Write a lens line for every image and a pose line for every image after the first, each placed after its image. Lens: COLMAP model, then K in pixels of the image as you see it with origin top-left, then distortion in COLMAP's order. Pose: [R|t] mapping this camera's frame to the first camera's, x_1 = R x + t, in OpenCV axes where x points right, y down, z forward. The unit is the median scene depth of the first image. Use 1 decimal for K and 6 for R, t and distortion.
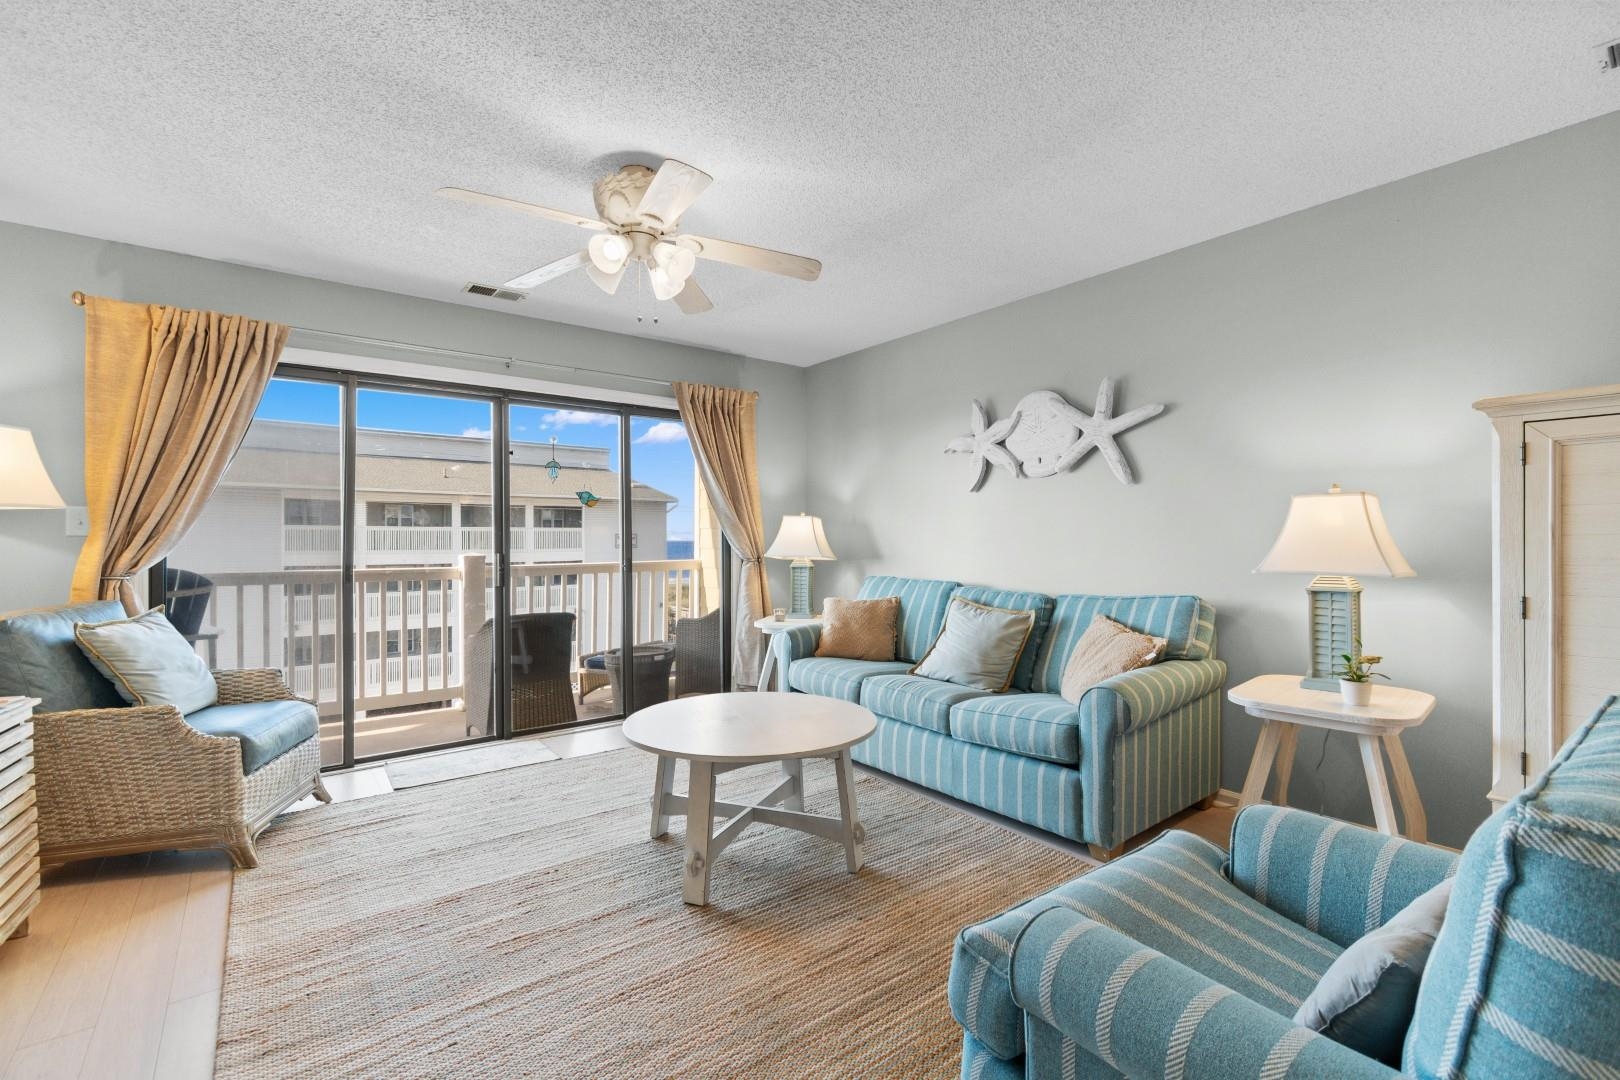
lens RADIAL K [[710.9, 0, 815.2], [0, 710.9, 537.8], [0, 0, 1]] dist [0.006840, -0.003943]
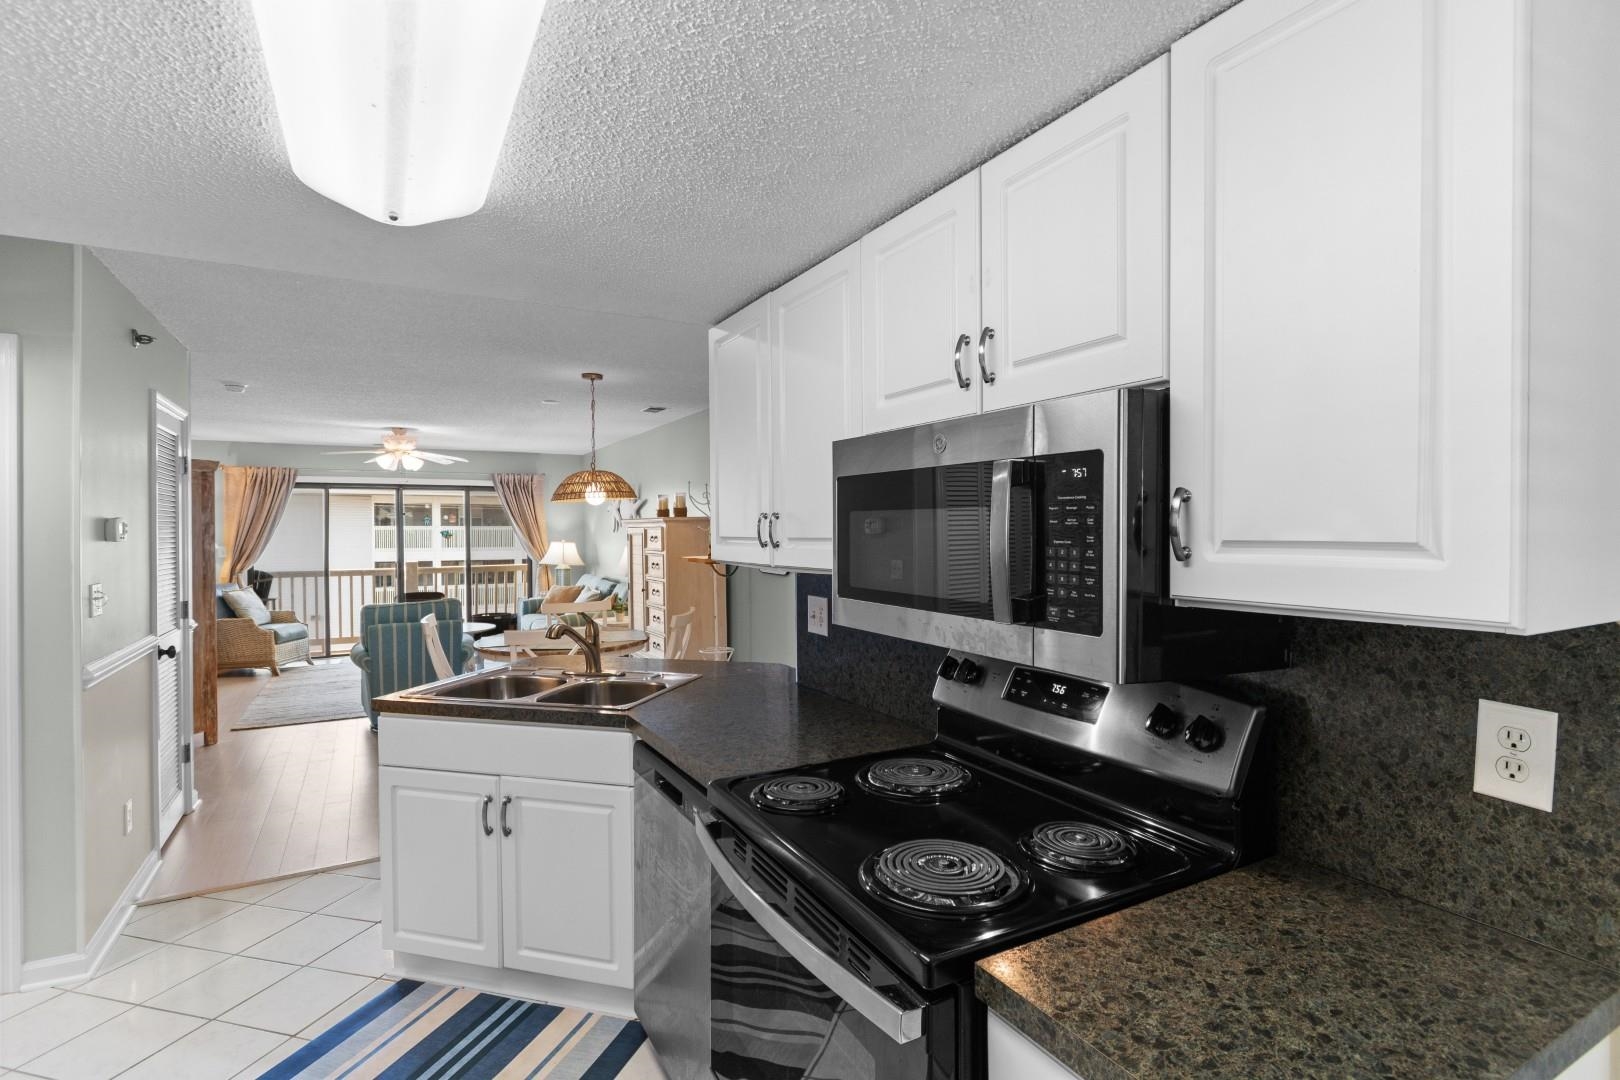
lens RADIAL K [[783.3, 0, 816.8], [0, 783.3, 540.3], [0, 0, 1]] dist [0.002604, -0.001163]
pose [[0.988872, -0.001668, -0.148763, 1.317336], [0.003788, 0.999895, 0.013970, -0.084907], [0.148724, -0.014378, 0.988774, -1.291302]]
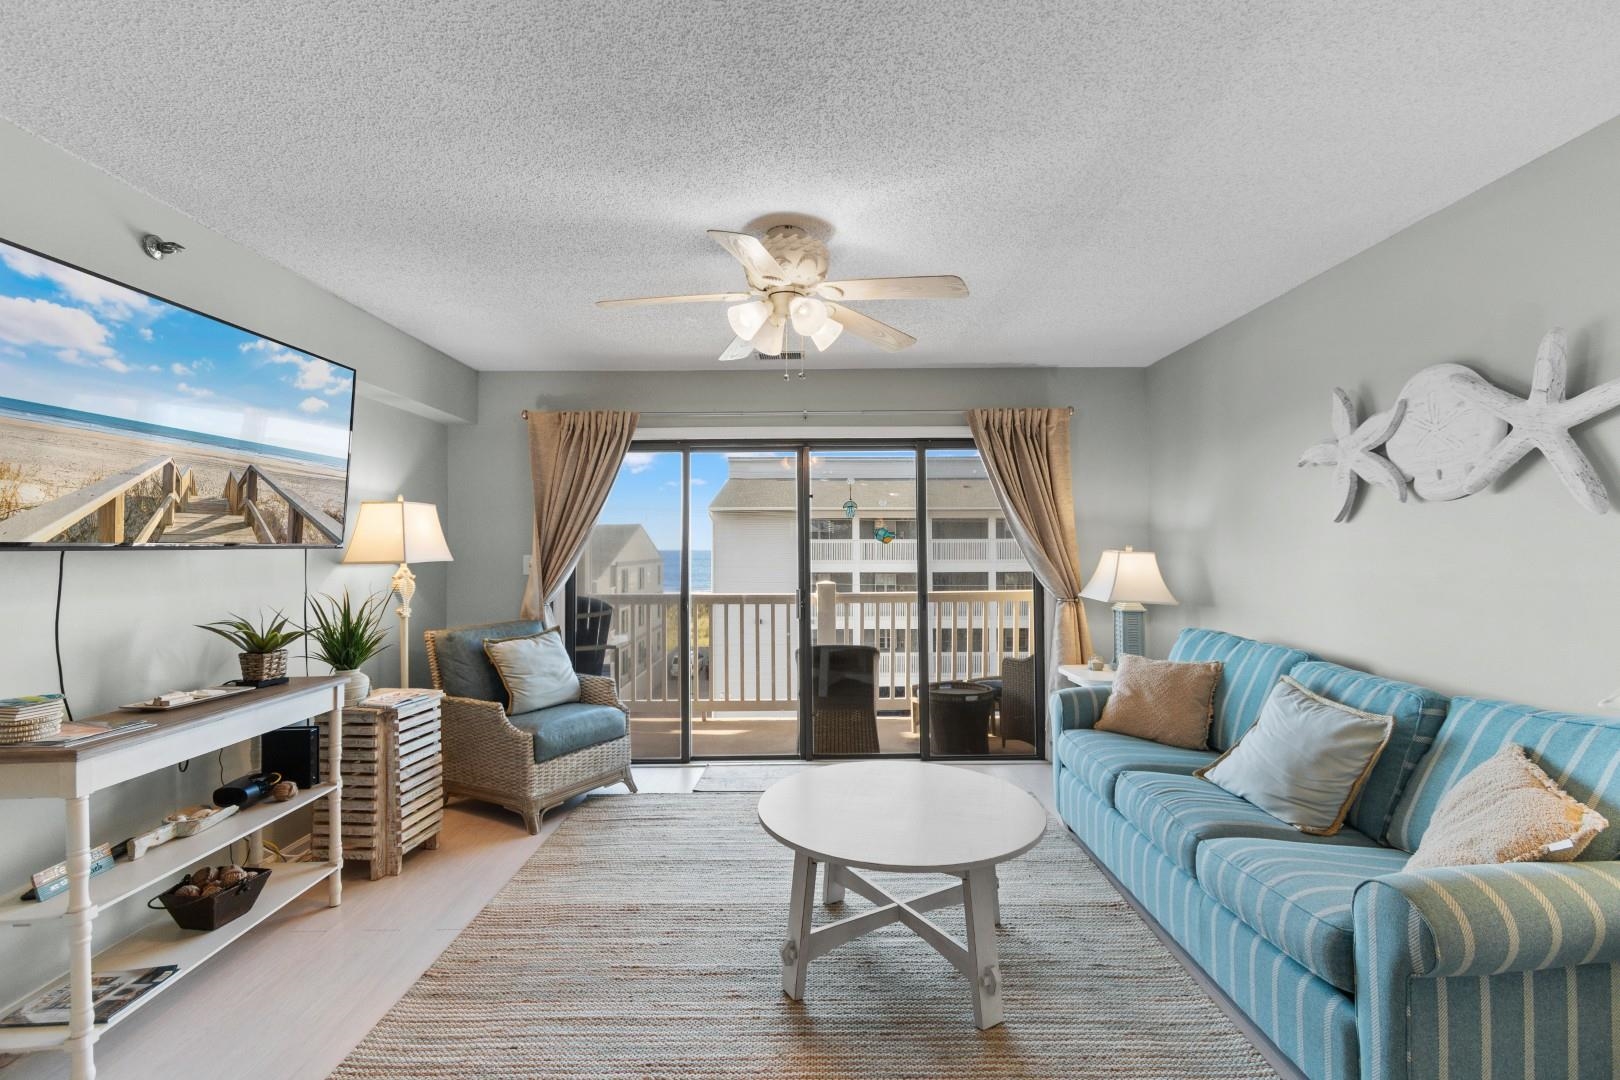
lens RADIAL K [[708.0, 0, 814.5], [0, 708.0, 539.1], [0, 0, 1]] dist [0.007329, -0.004323]
pose [[0.791731, -0.009122, -0.610802, 0.283580], [0.003643, 0.999941, -0.010211, -0.051405], [0.610860, 0.005859, 0.791717, 0.178175]]
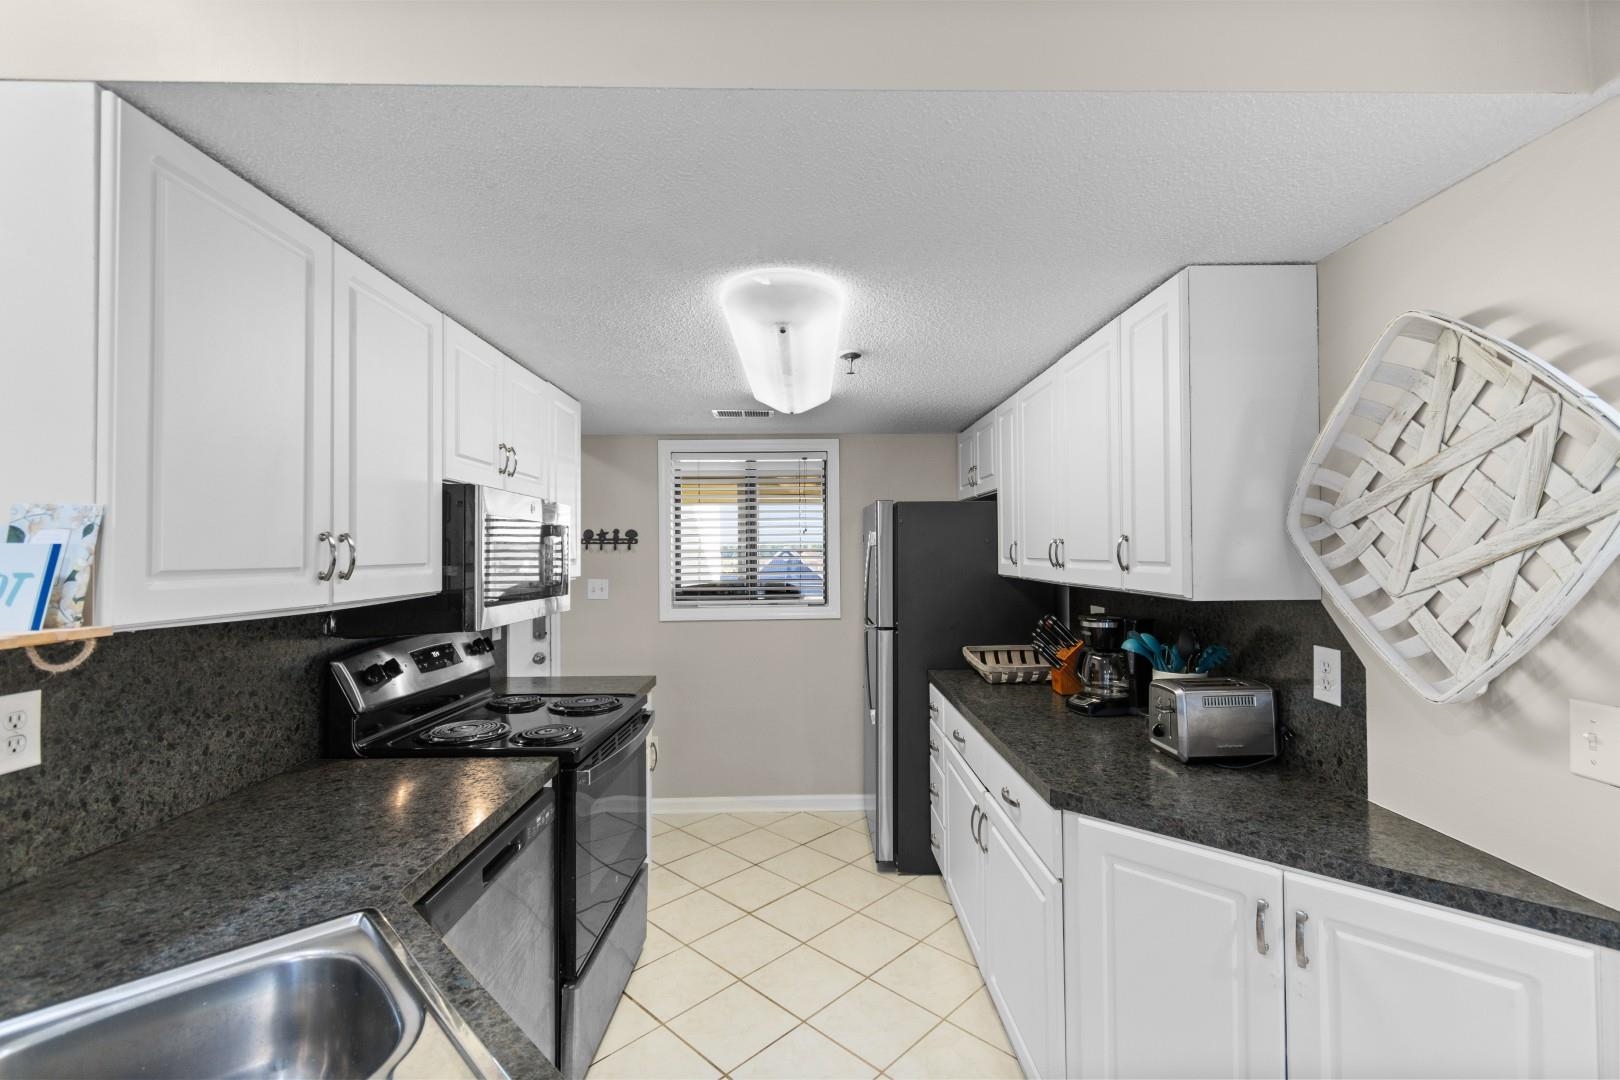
lens RADIAL K [[710.9, 0, 815.2], [0, 710.9, 537.8], [0, 0, 1]] dist [0.006840, -0.003943]
pose [[-0.798171, 0.020385, 0.602086, 0.704252], [0.007695, 0.999691, -0.023646, -0.083202], [-0.602382, -0.014240, -0.798081, -0.512064]]
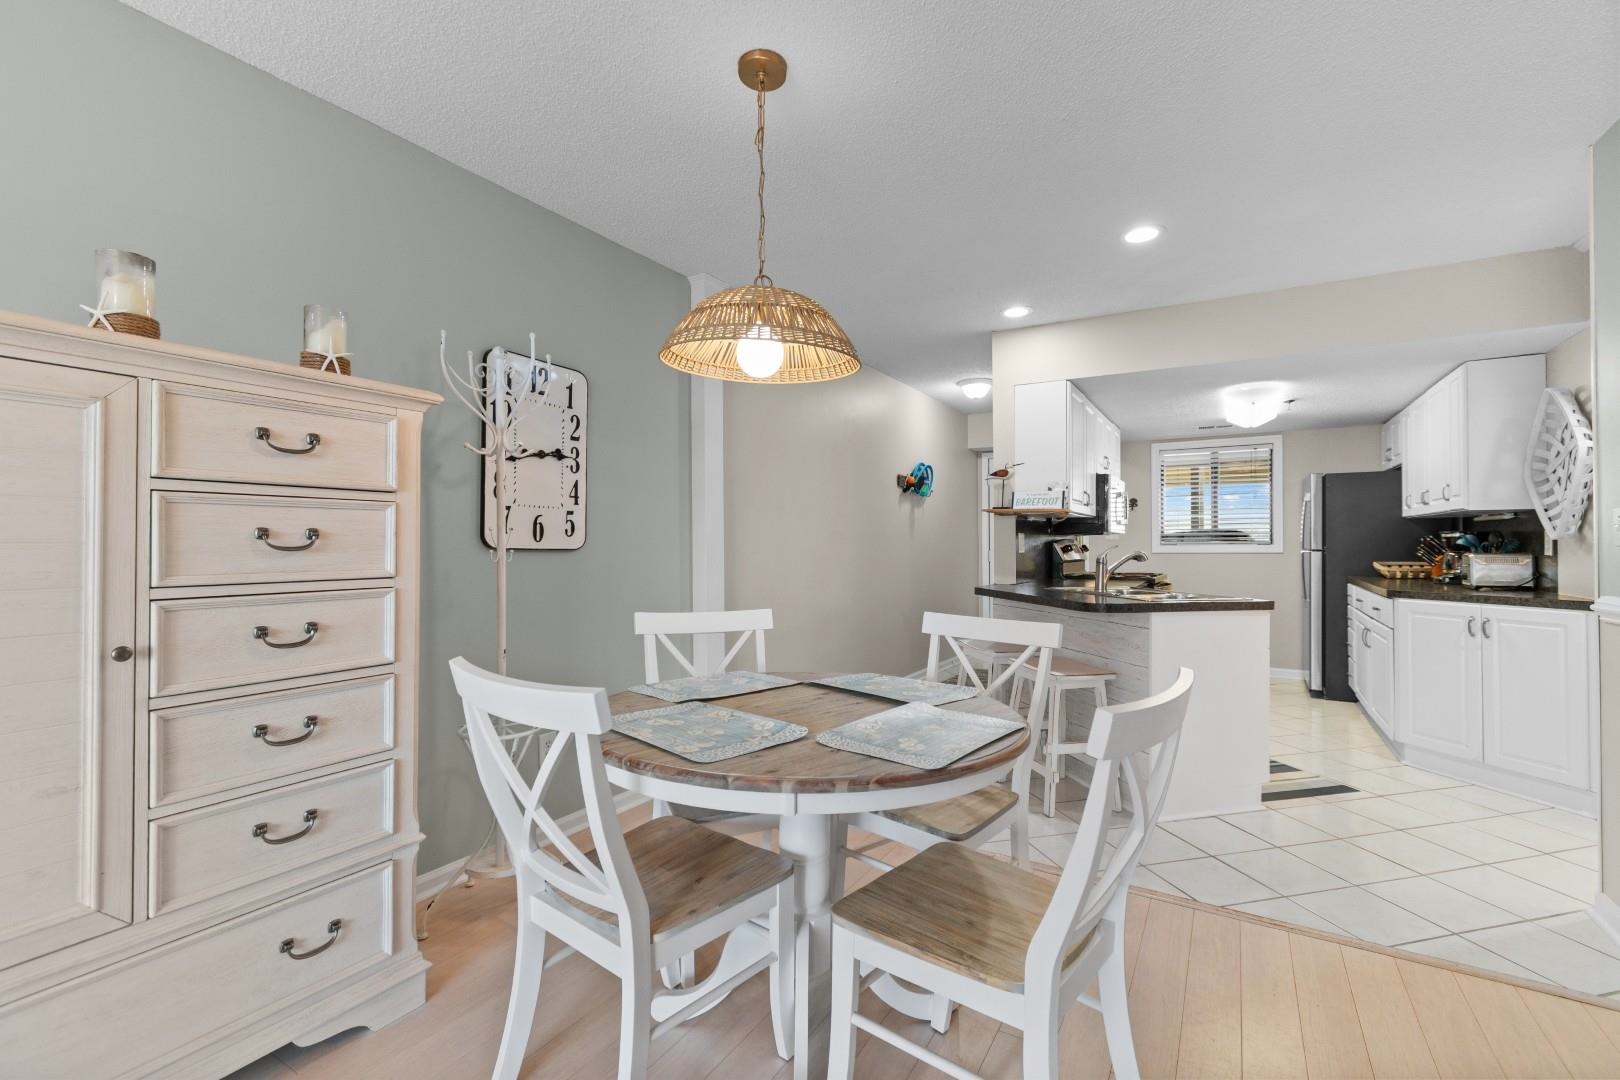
lens RADIAL K [[710.9, 0, 815.2], [0, 710.9, 537.8], [0, 0, 1]] dist [0.006840, -0.003943]
pose [[-0.367290, 0.009861, 0.930054, 0.153105], [0.001542, 0.999949, -0.009994, -0.000044], [-0.930105, -0.002237, -0.367287, 0.266165]]
